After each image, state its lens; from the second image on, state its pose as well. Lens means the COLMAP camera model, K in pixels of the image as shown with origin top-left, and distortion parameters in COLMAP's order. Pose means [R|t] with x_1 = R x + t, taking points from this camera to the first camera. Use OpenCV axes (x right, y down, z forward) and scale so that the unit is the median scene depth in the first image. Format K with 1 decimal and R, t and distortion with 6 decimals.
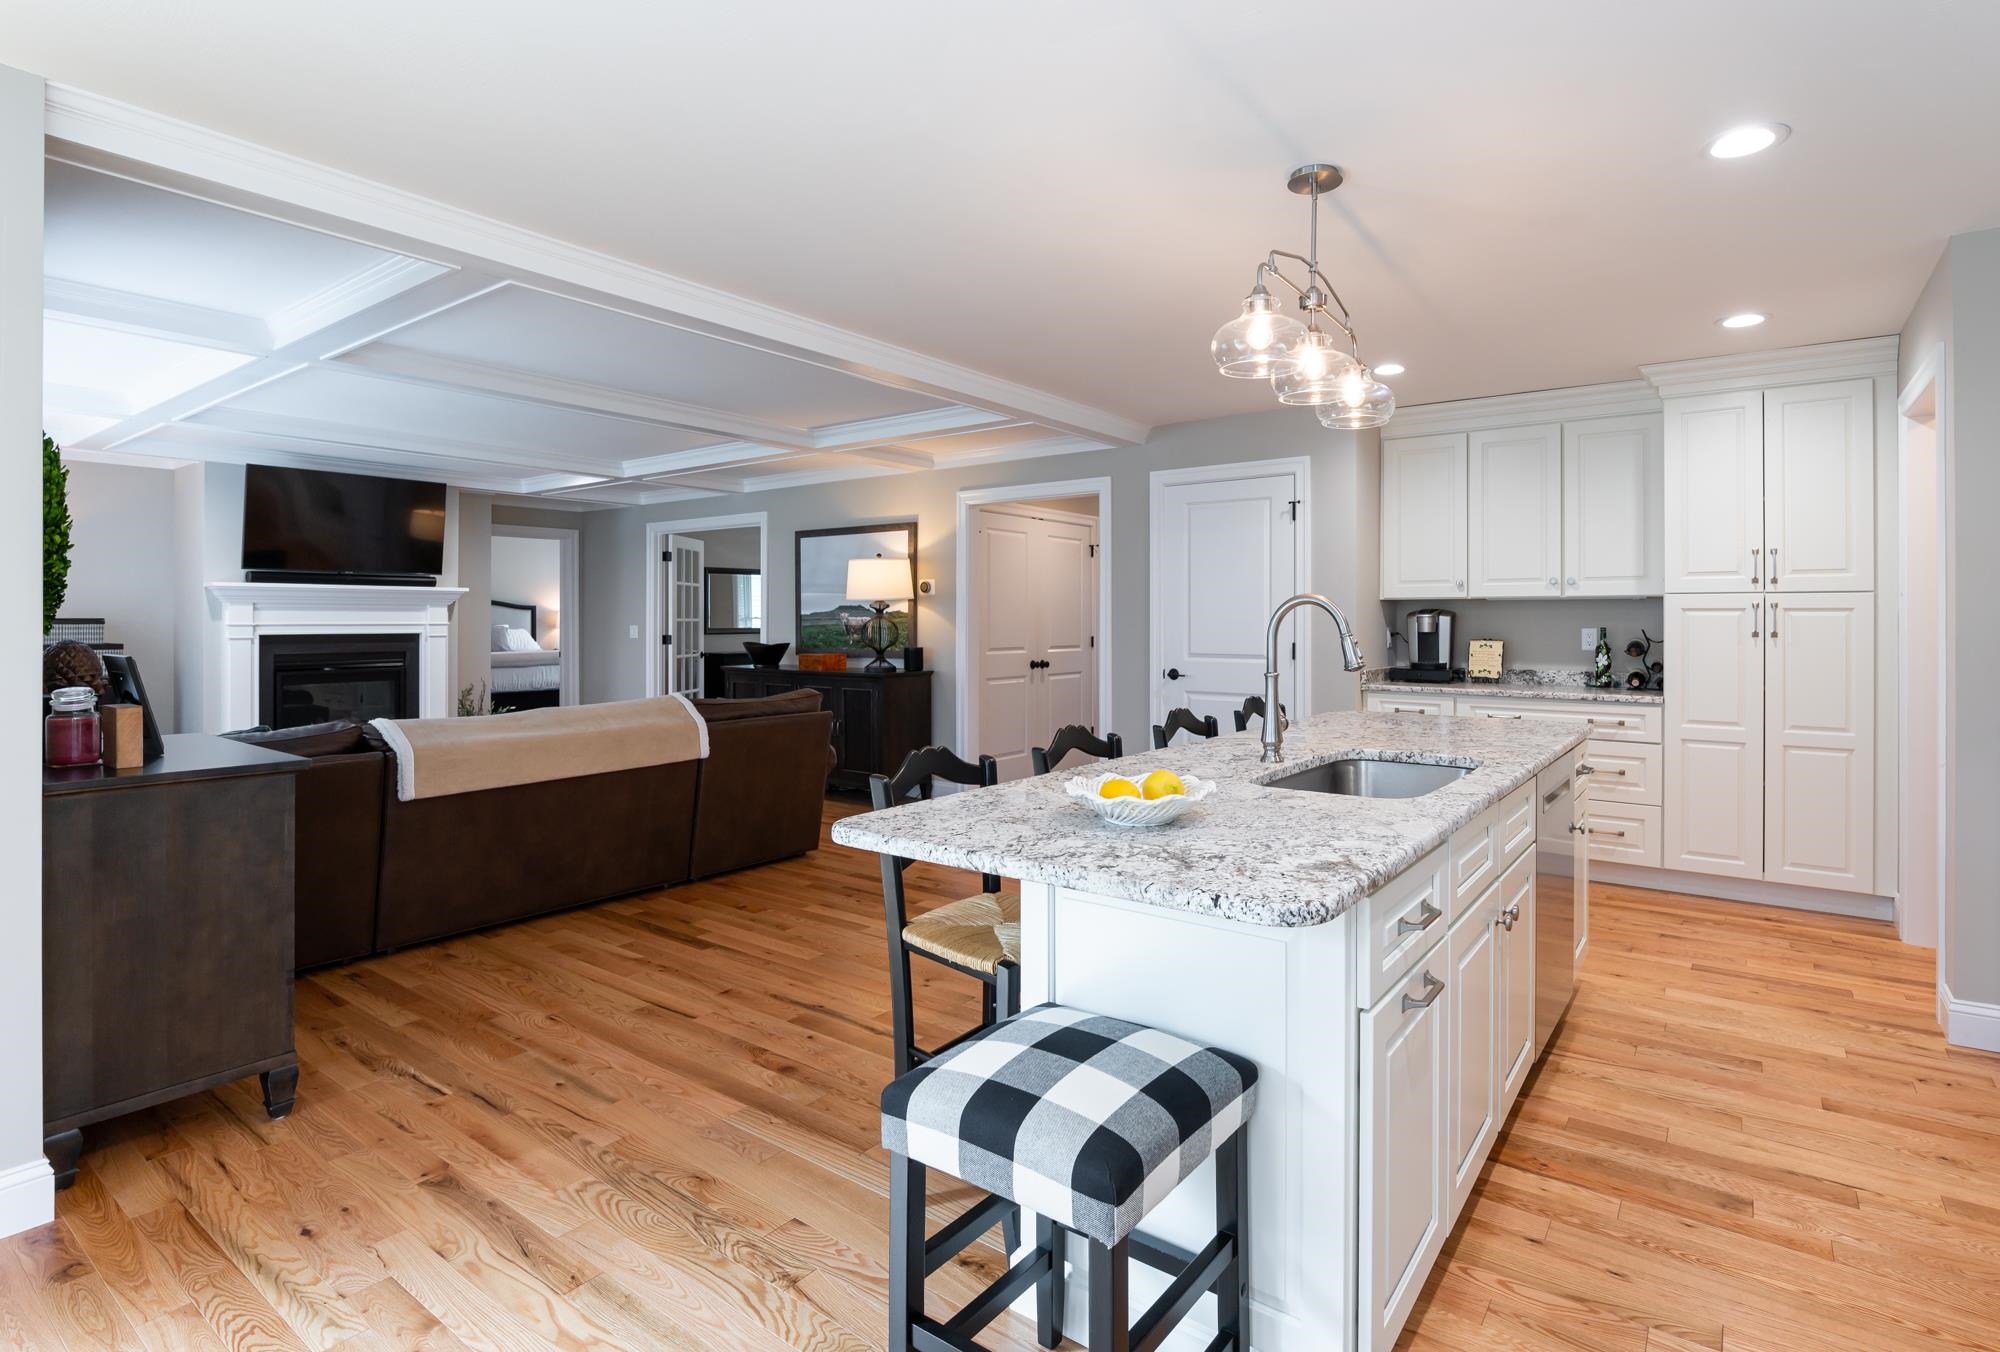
lens RADIAL K [[973.8, 0, 1067.7], [0, 973.8, 610.9], [0, 0, 1]] dist [-0.014421, -0.000398]
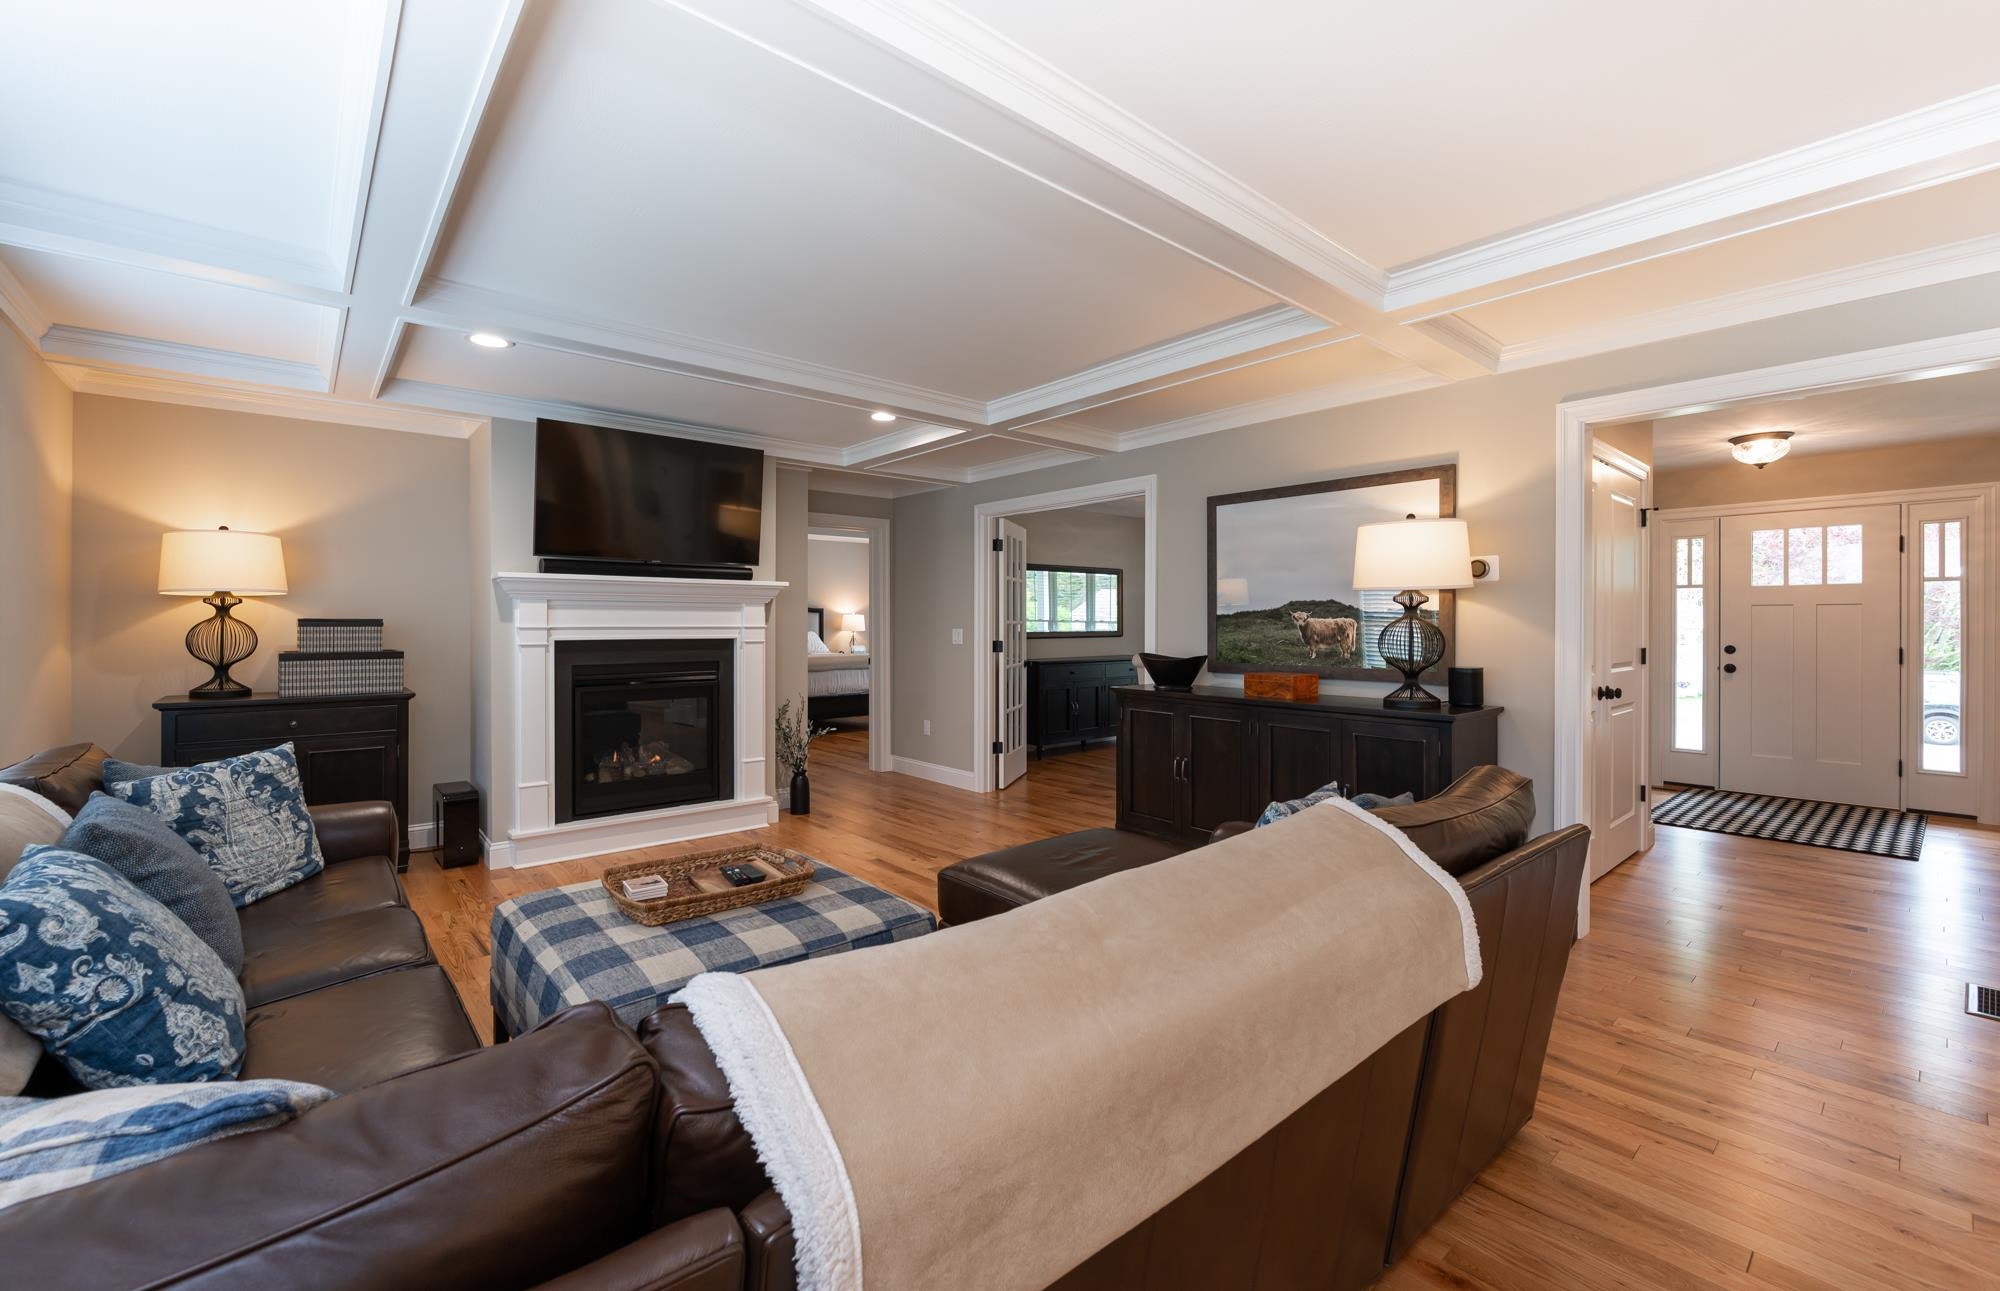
lens RADIAL K [[820.5, 0, 998.8], [0, 820.5, 625.6], [0, 0, 1]] dist [-0.002719, 0.000685]
pose [[0.968125, 0.002009, -0.250461, -0.316813], [0.000979, 0.999930, 0.011806, 0.005205], [0.250467, -0.011675, 0.968055, 0.437342]]
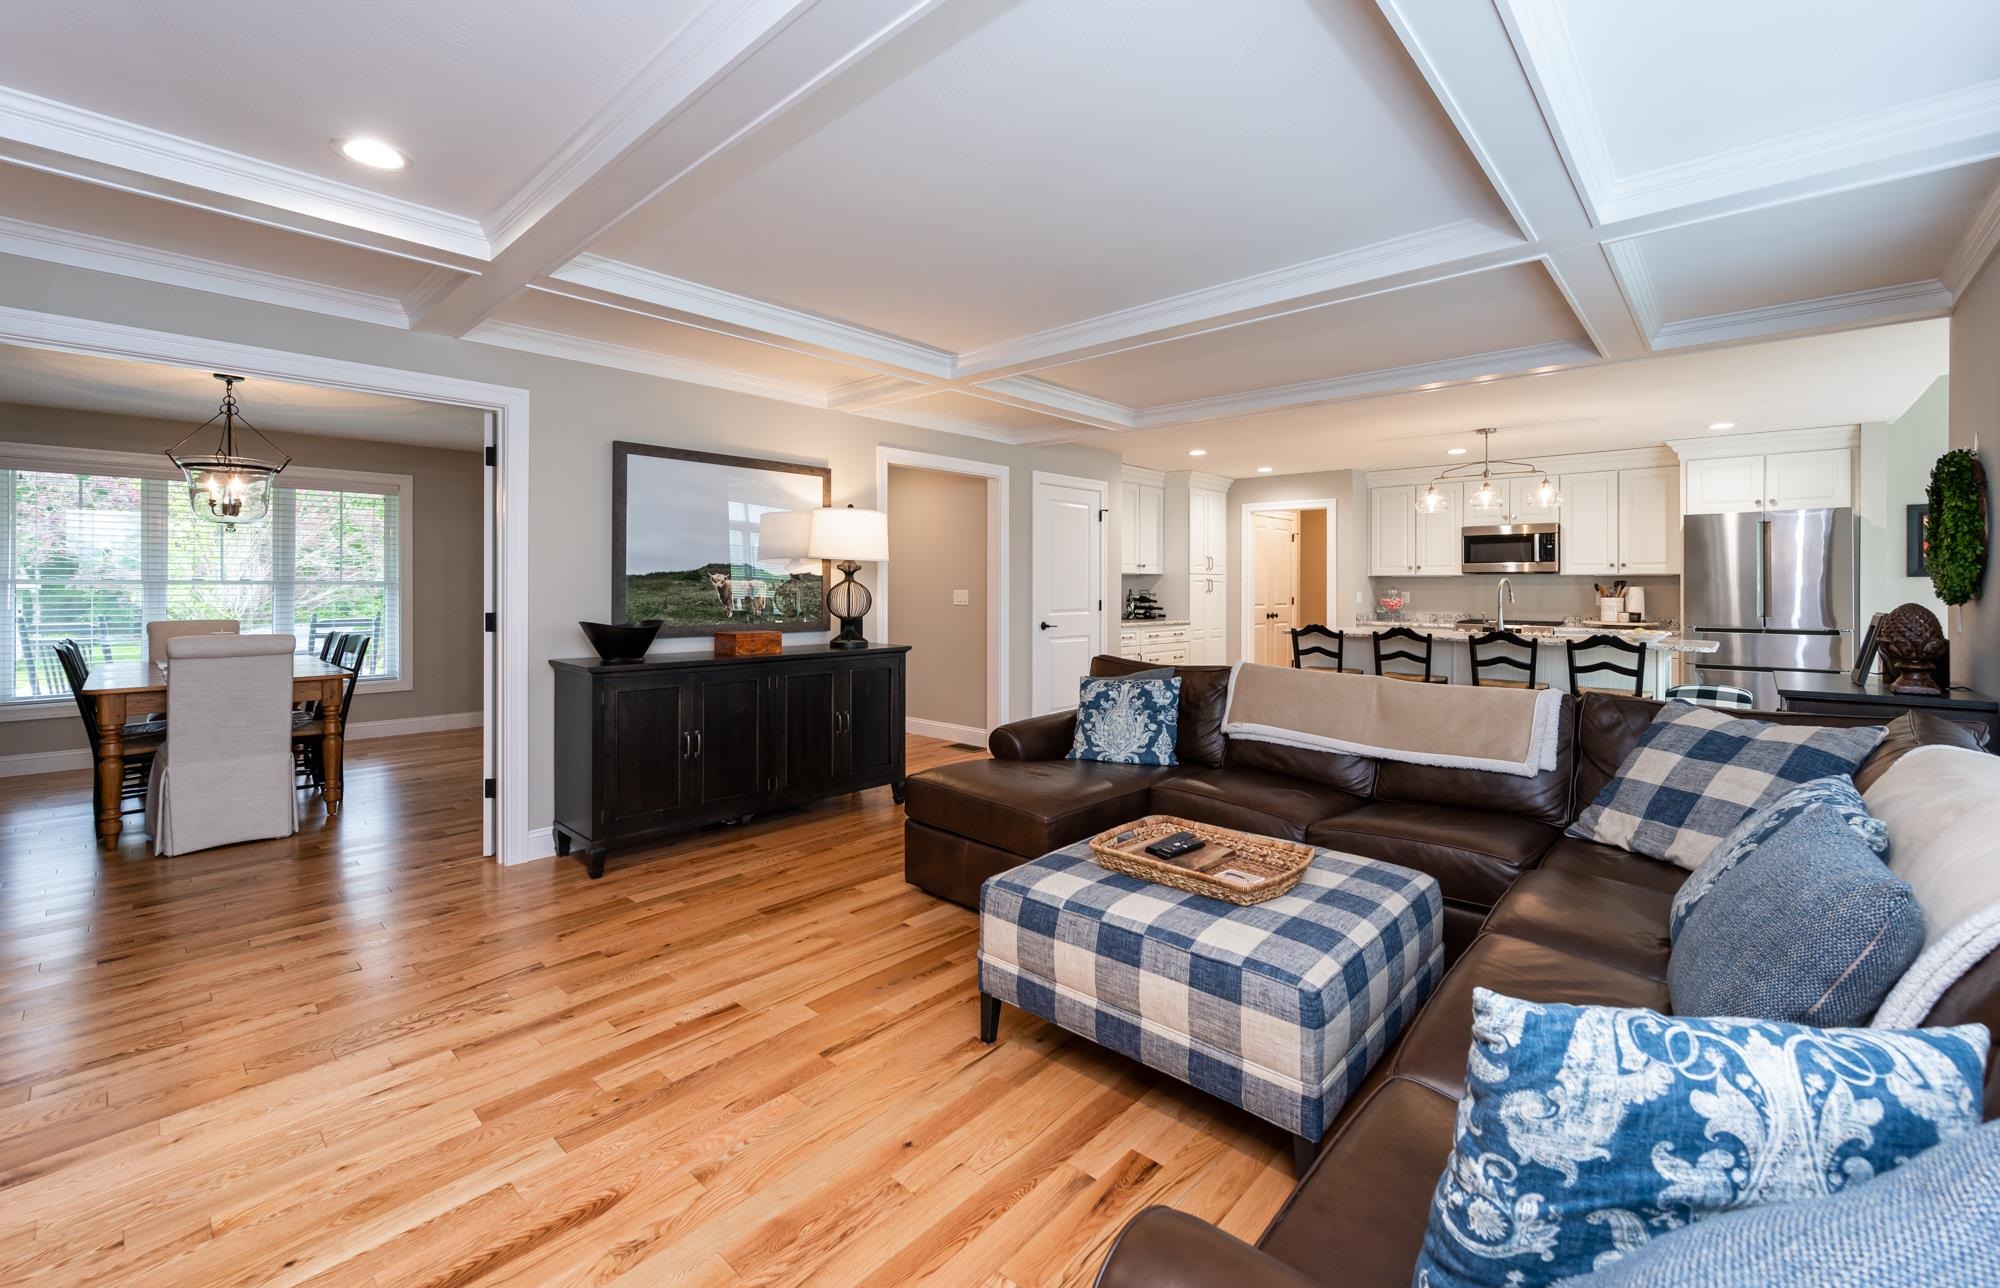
lens RADIAL K [[820.5, 0, 987.1], [0, 820.5, 581.7], [0, 0, 1]] dist [-0.002719, 0.000685]
pose [[0.144801, 0.004330, 0.989451, -0.872794], [-0.012645, 0.999917, -0.002526, 0.007445], [-0.989380, -0.012146, 0.144844, 0.786262]]
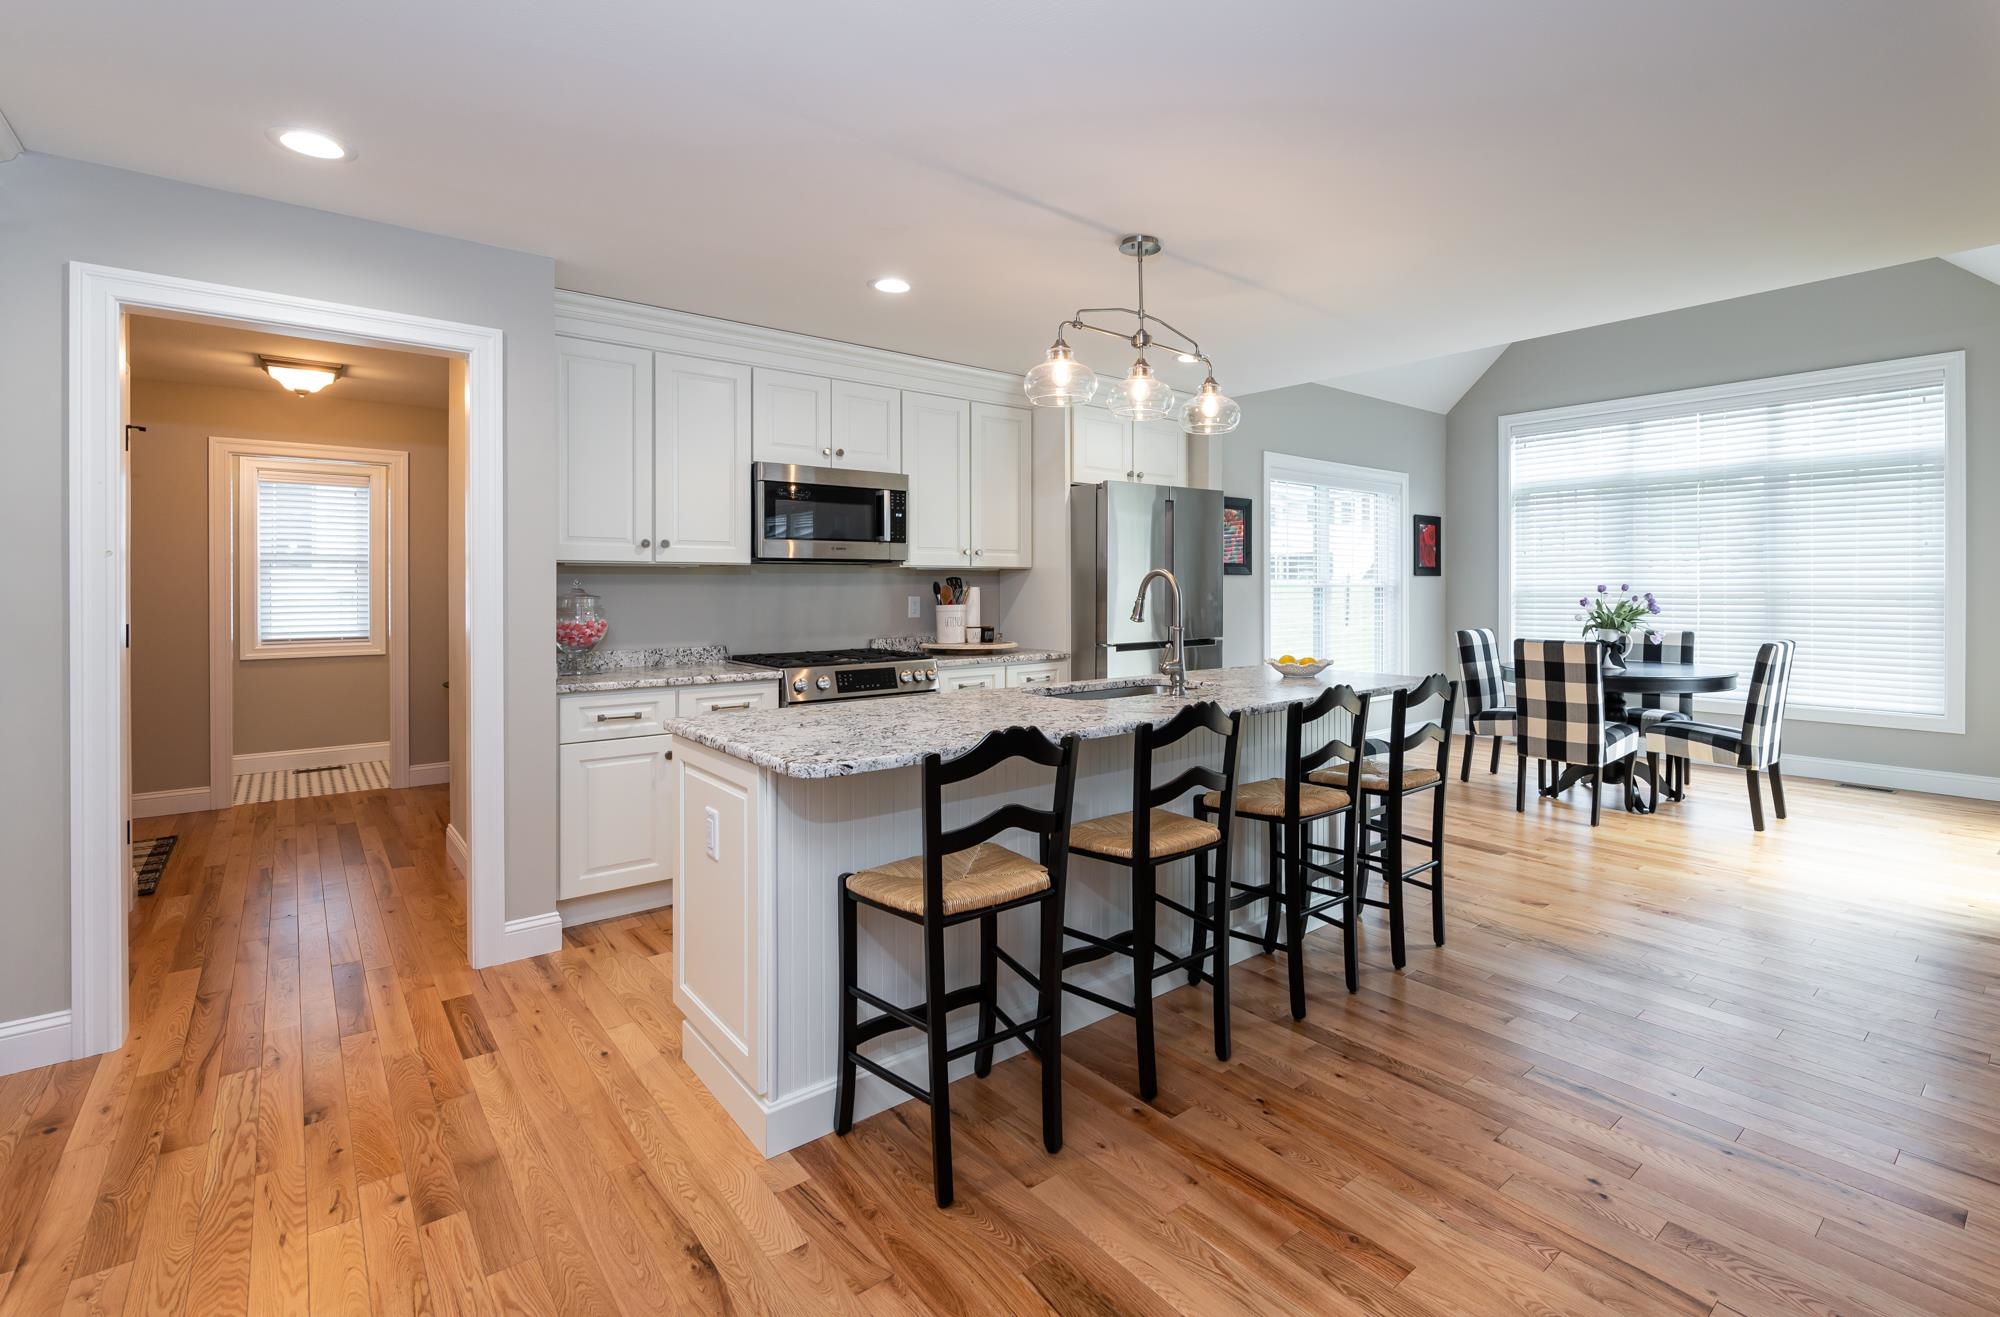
lens RADIAL K [[902.0, 0, 1075.0], [0, 902.0, 591.9], [0, 0, 1]] dist [-0.001950, -0.000136]
pose [[-0.969133, 0.000735, 0.246535, 0.018774], [-0.000353, 0.999990, -0.004369, 0.008109], [-0.246536, -0.004321, -0.969124, 0.820862]]
